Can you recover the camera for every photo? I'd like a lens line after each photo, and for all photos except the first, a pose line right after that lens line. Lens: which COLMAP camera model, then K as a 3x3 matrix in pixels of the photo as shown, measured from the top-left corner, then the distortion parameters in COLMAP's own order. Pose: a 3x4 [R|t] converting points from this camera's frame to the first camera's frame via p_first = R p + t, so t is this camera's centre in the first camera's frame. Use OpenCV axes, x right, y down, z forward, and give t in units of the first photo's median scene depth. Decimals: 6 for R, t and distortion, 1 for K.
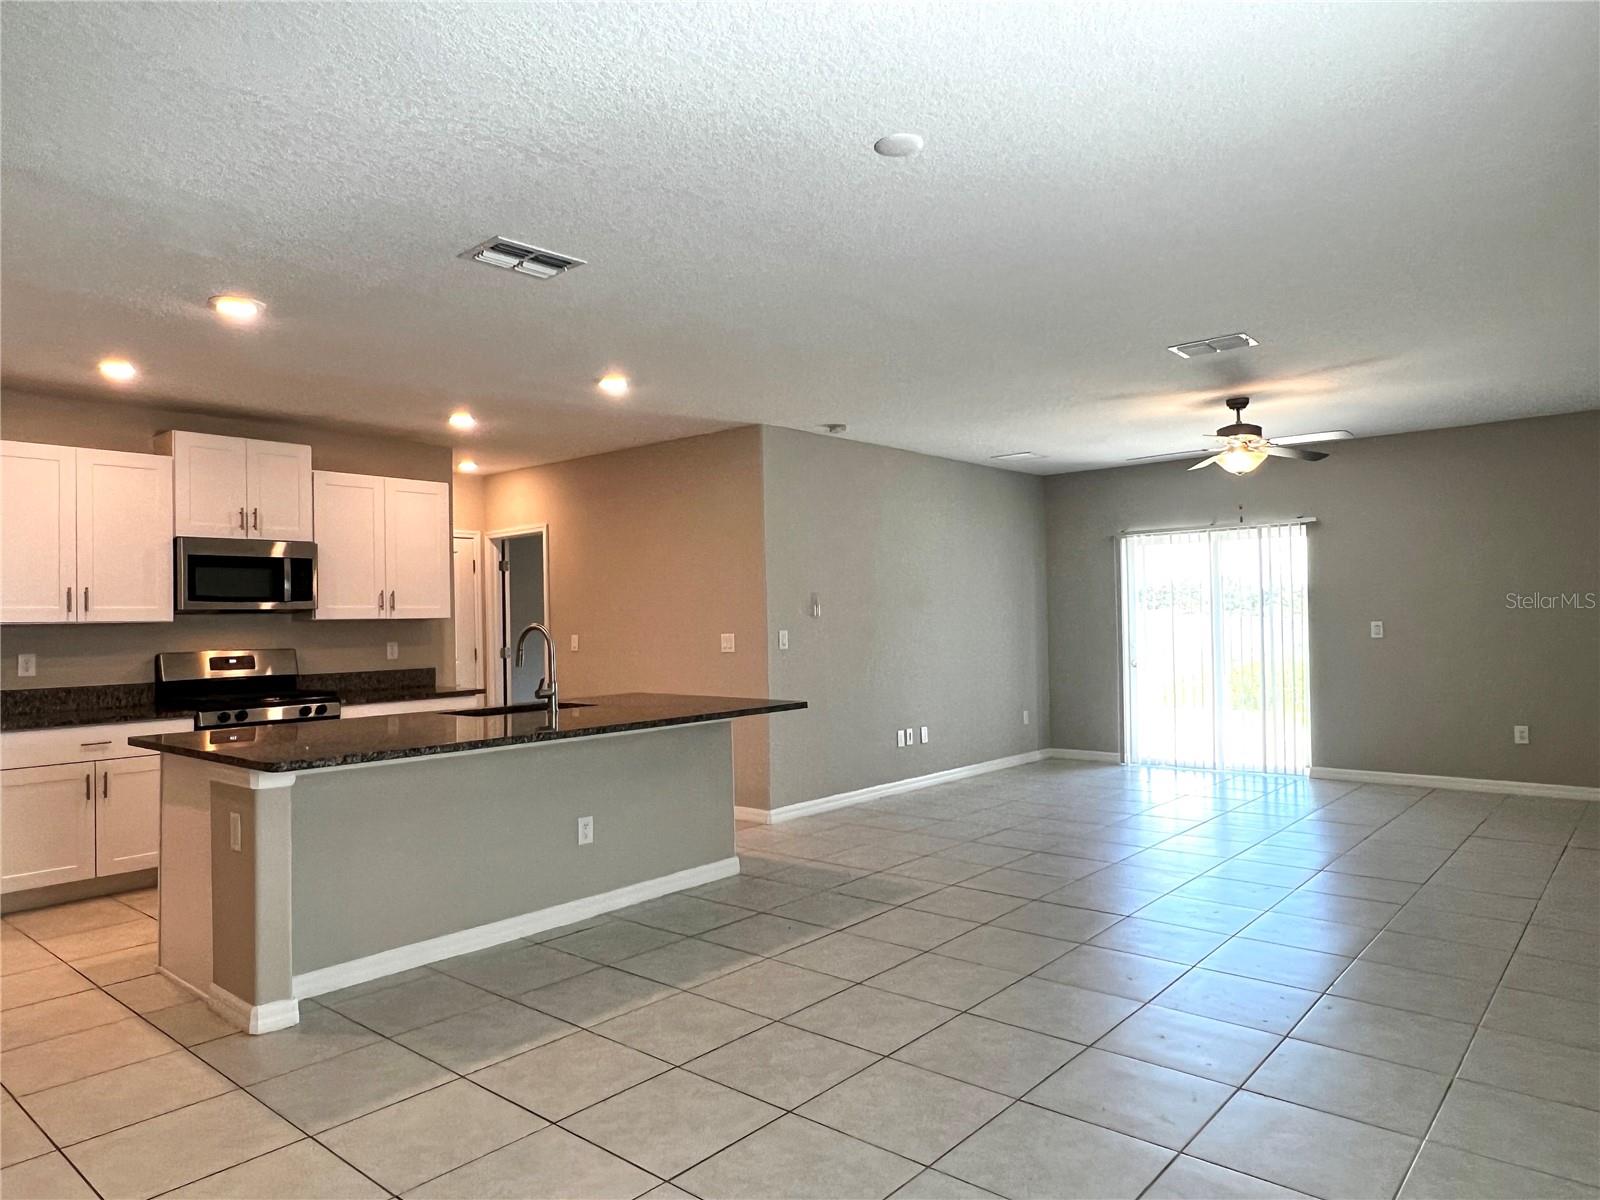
lens RADIAL K [[1029.9, 0, 805.4], [0, 1029.9, 606.1], [0, 0, 1]] dist [0.002981, -0.002768]
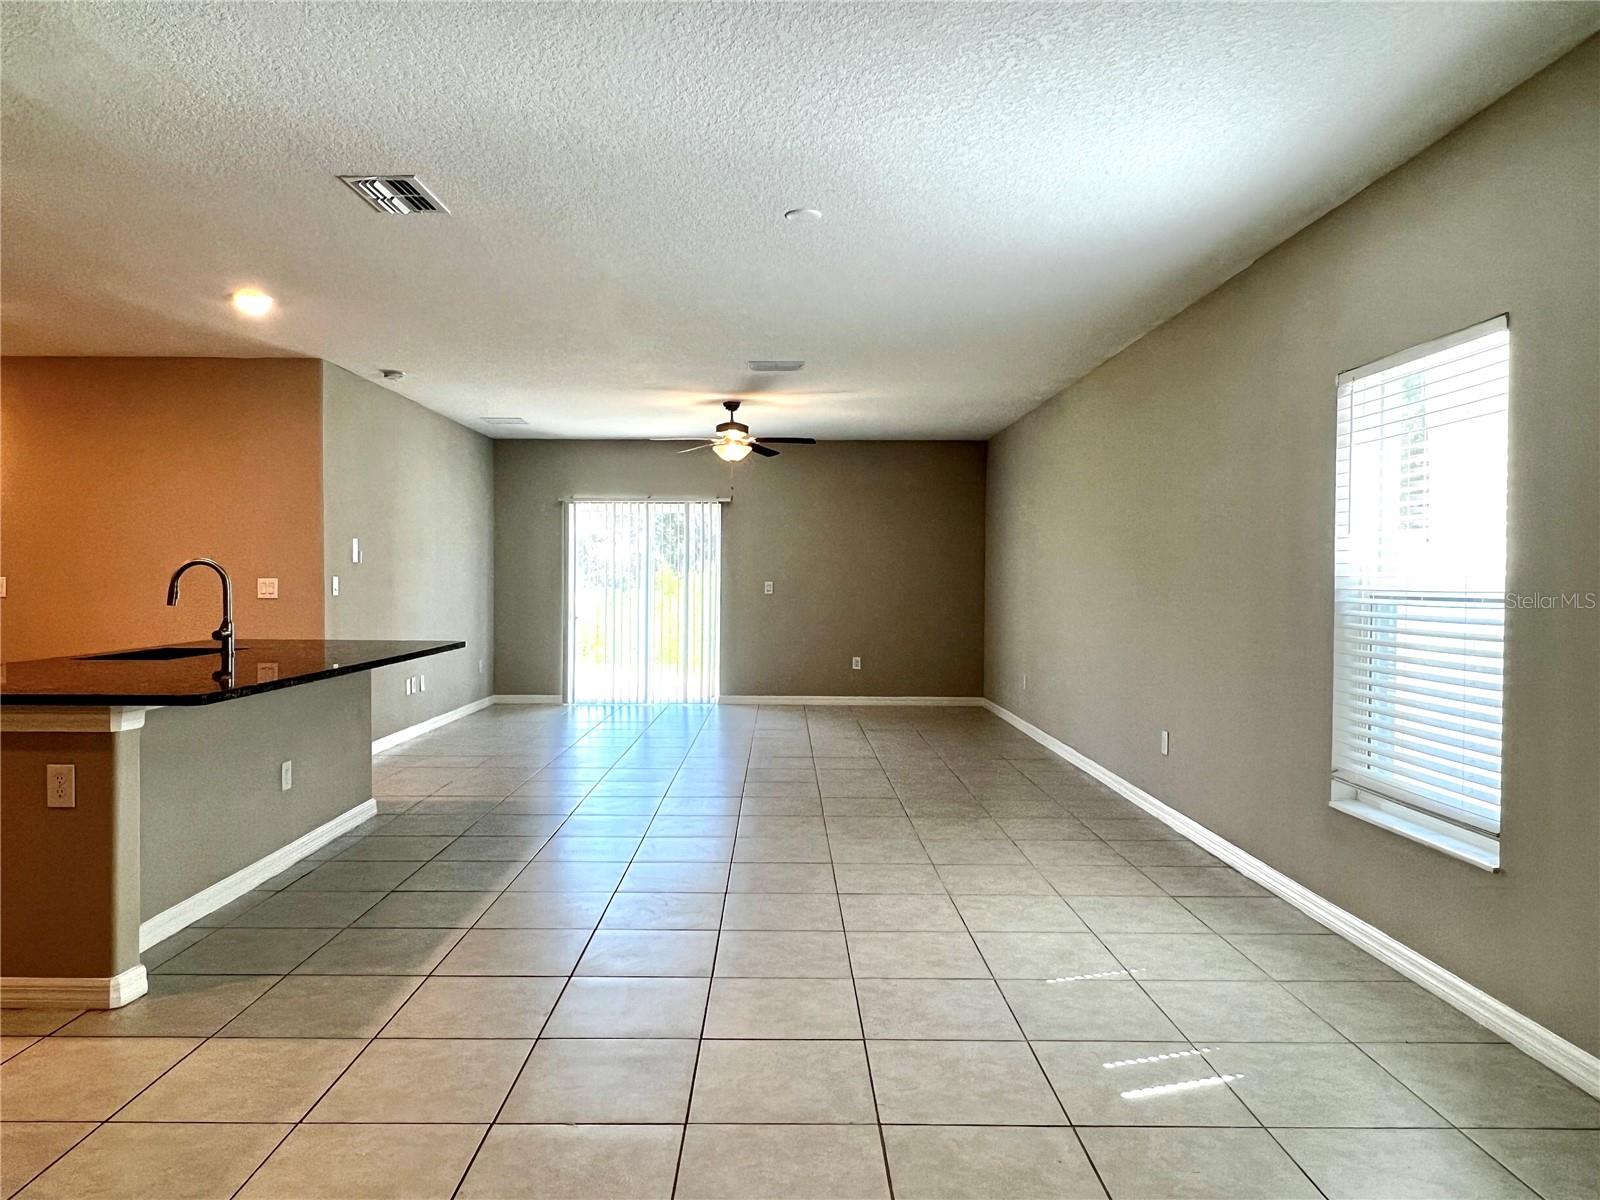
lens RADIAL K [[1029.9, 0, 805.4], [0, 1029.9, 606.1], [0, 0, 1]] dist [0.002981, -0.002768]
pose [[0.753143, 0.005206, 0.657836, -0.331291], [-0.027937, 0.999320, 0.024076, 0.016036], [-0.657263, -0.036511, 0.752777, -0.021576]]
